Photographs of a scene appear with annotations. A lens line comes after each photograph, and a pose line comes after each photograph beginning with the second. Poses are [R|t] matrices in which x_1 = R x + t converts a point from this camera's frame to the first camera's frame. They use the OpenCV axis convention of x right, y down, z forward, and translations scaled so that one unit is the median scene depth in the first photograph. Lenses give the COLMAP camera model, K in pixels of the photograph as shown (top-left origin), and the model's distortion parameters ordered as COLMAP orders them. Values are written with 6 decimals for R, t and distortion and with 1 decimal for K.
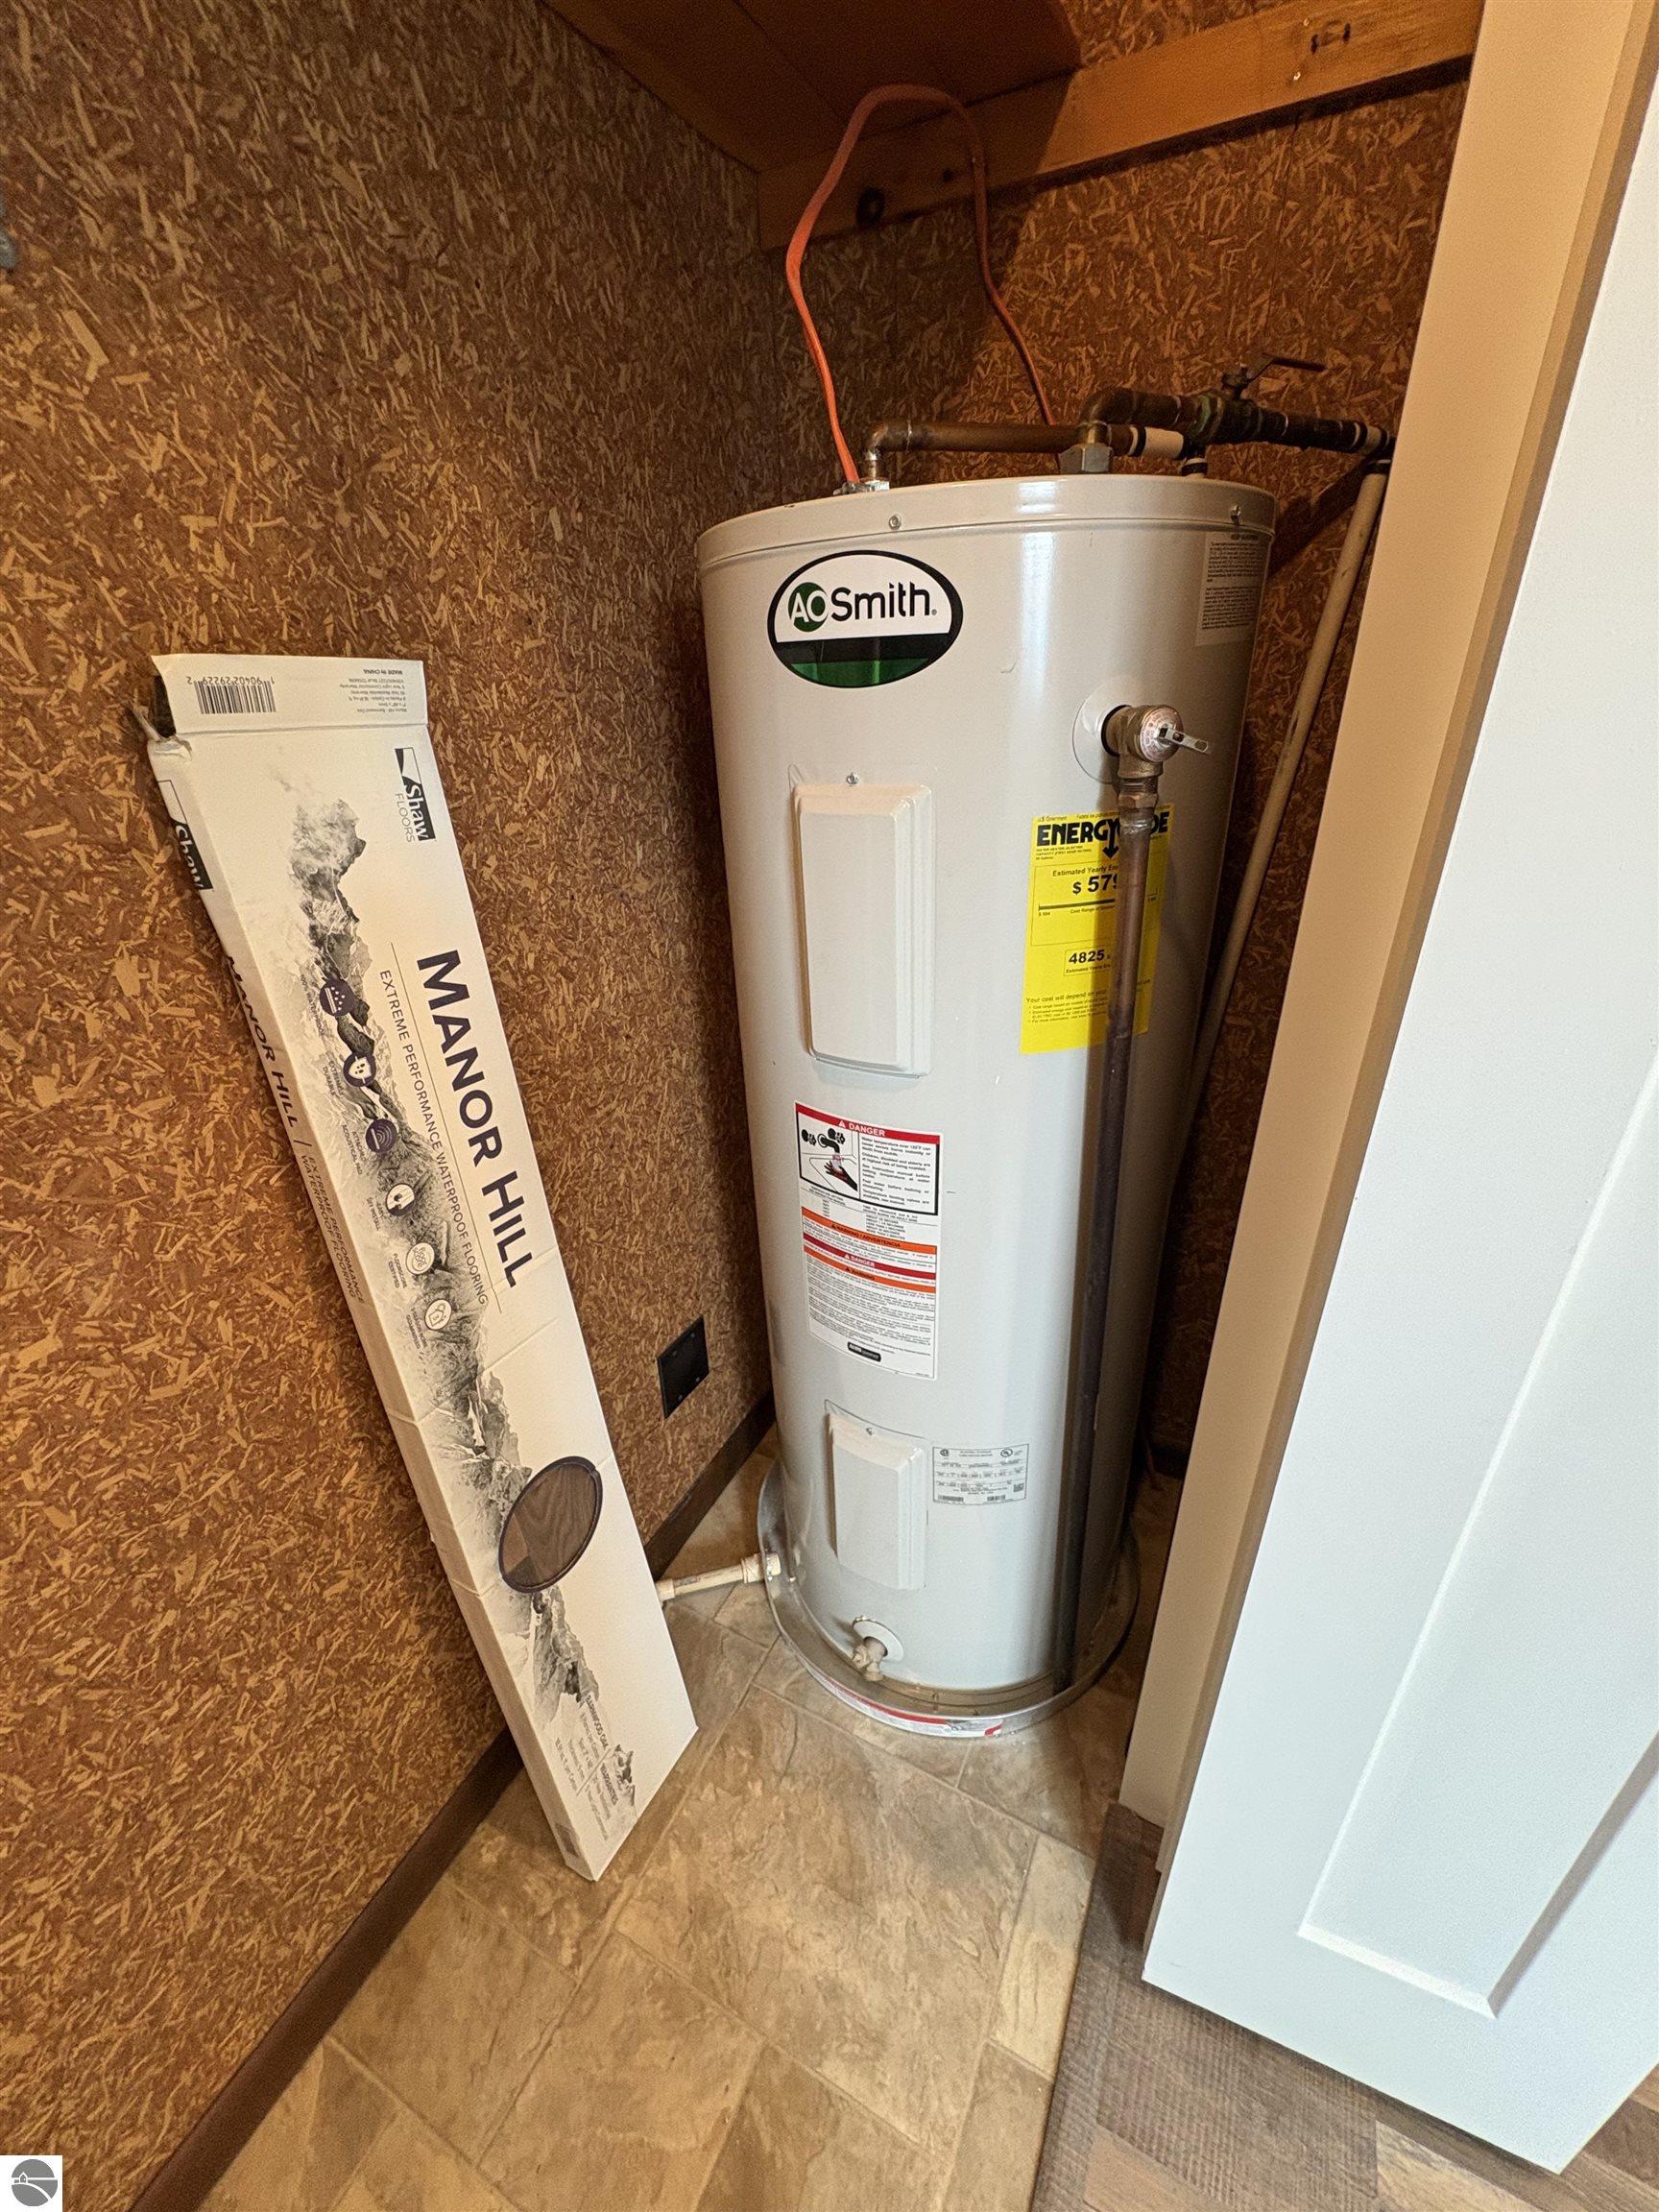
lens RADIAL K [[883.3, 0, 829.5], [0, 883.3, 1106.0], [0, 0, 1]] dist [-0.002082, 0.000549]
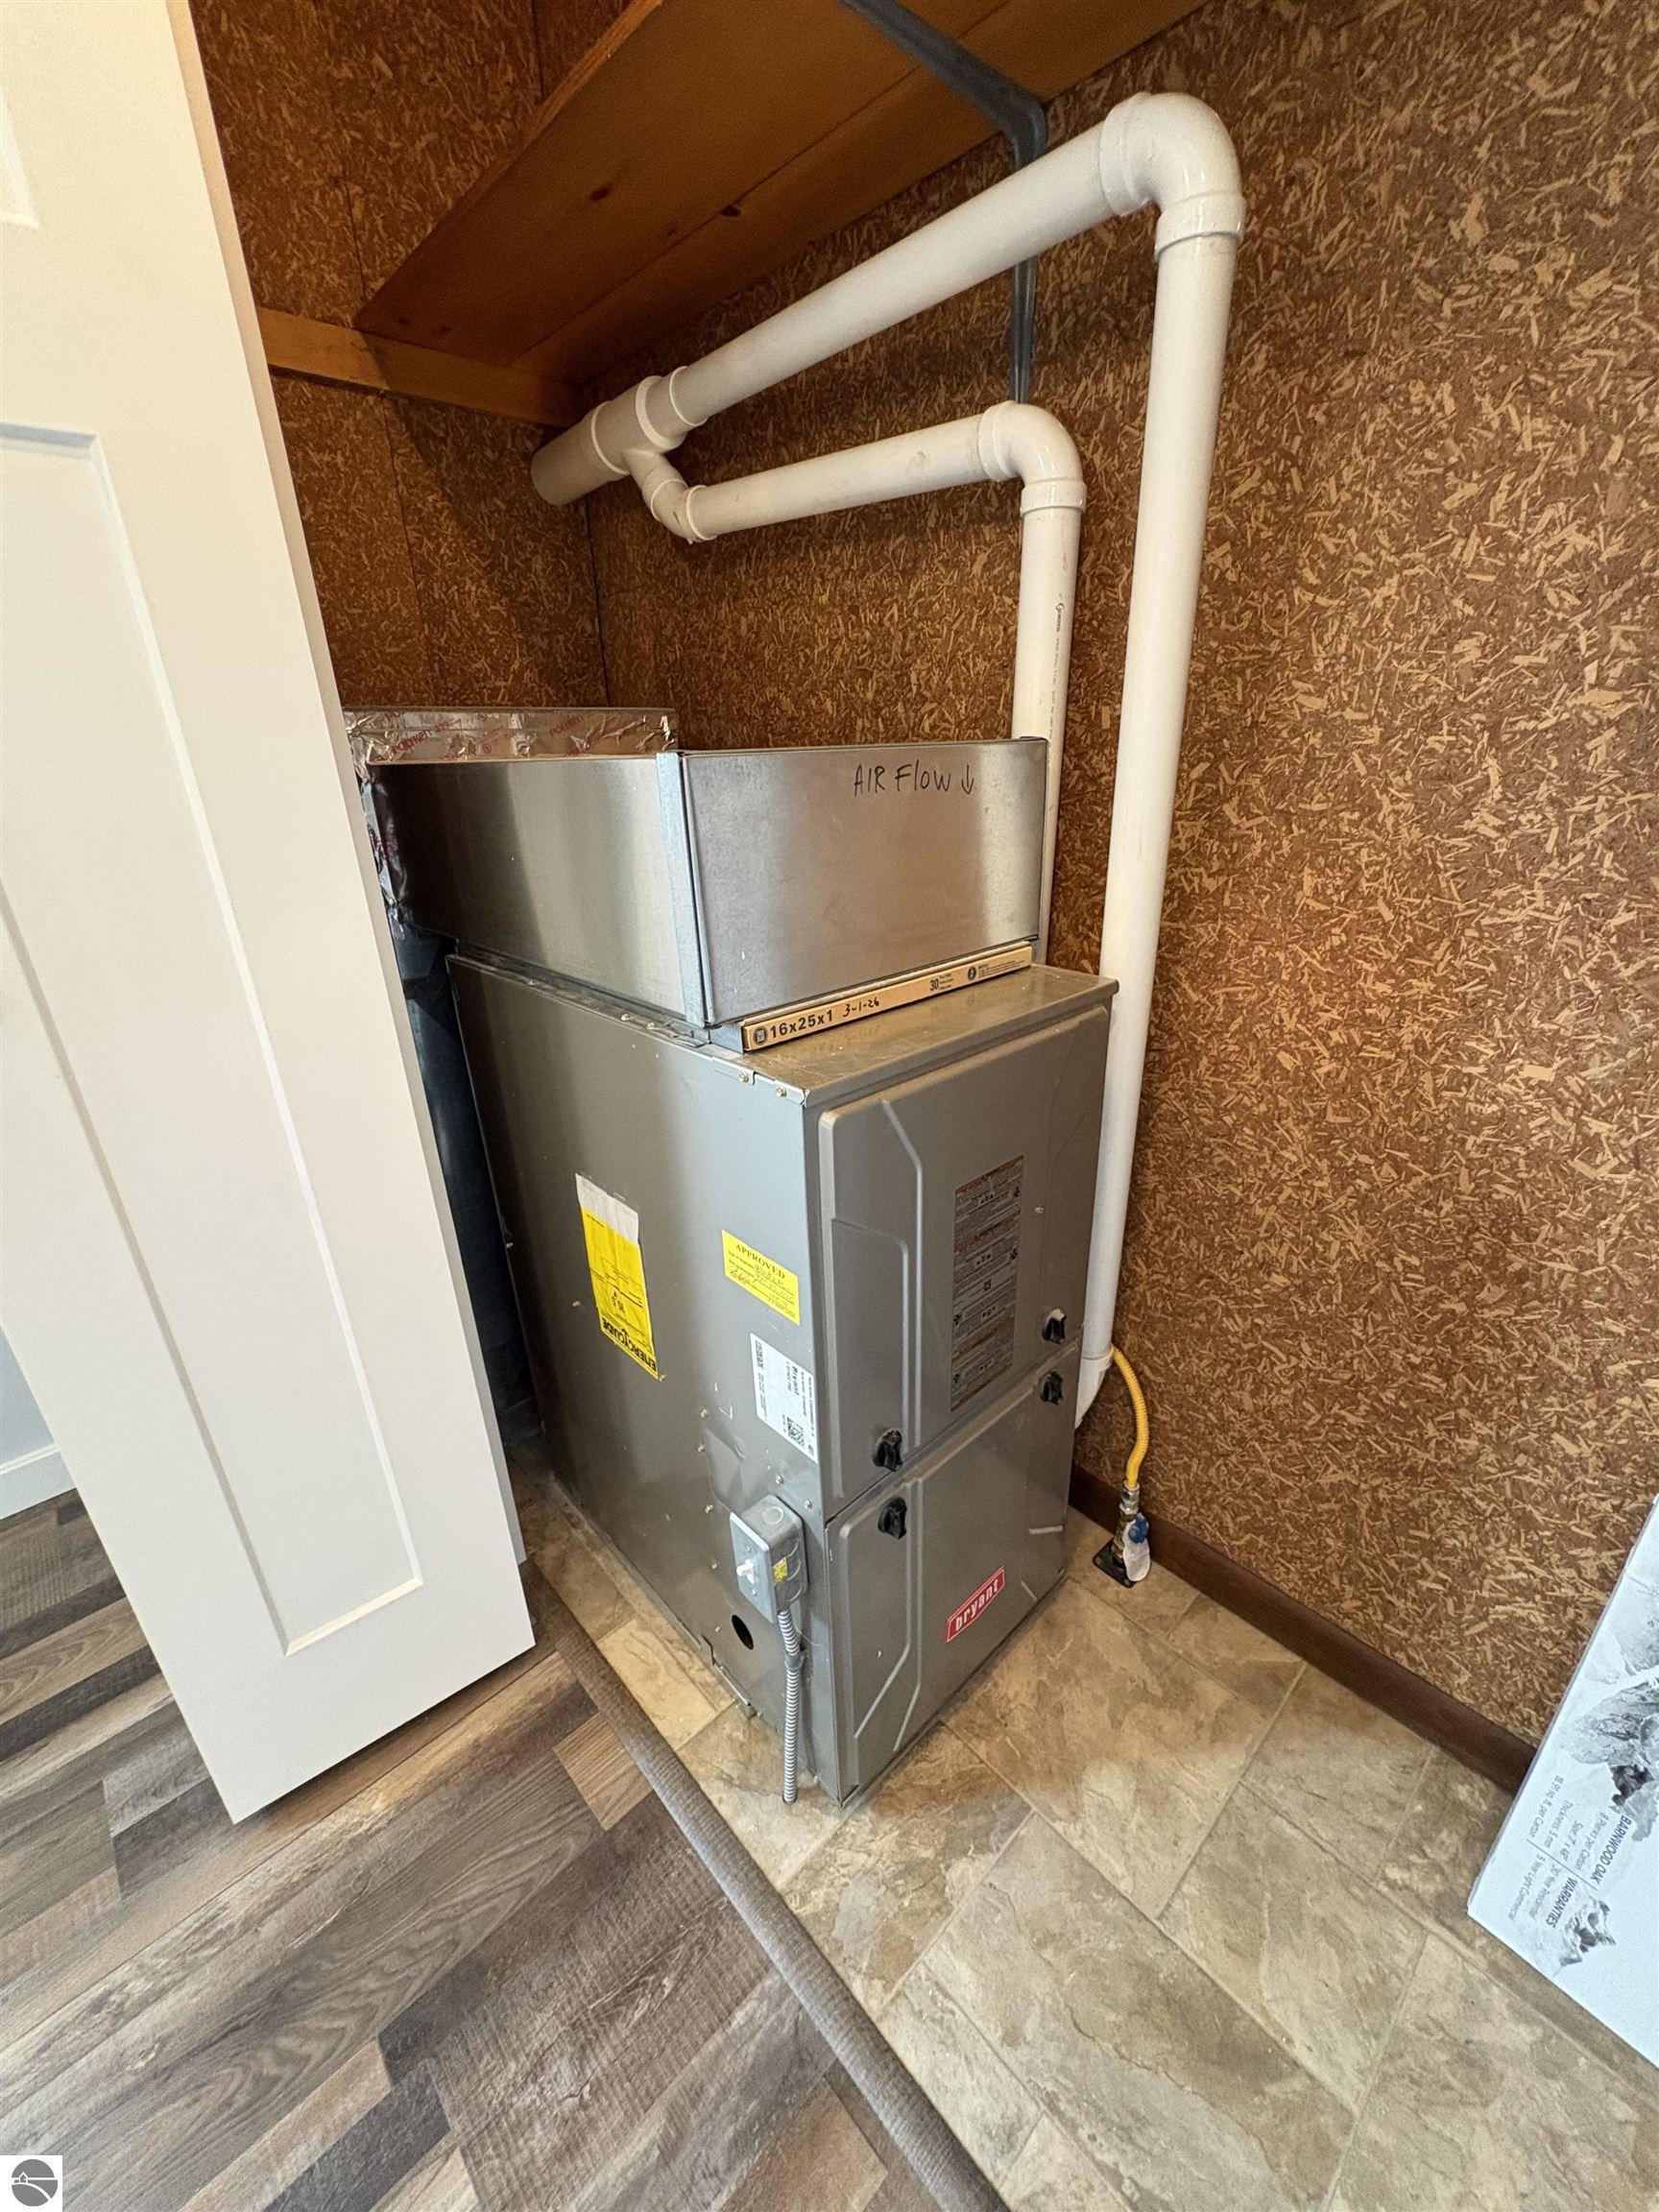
lens RADIAL K [[883.3, 0, 829.5], [0, 883.3, 1106.0], [0, 0, 1]] dist [-0.002082, 0.000549]
pose [[-0.346731, 0.390192, -0.852952, 0.621111], [-0.370933, 0.778192, 0.506780, 0.023220], [0.861502, 0.492105, -0.125088, 0.205144]]
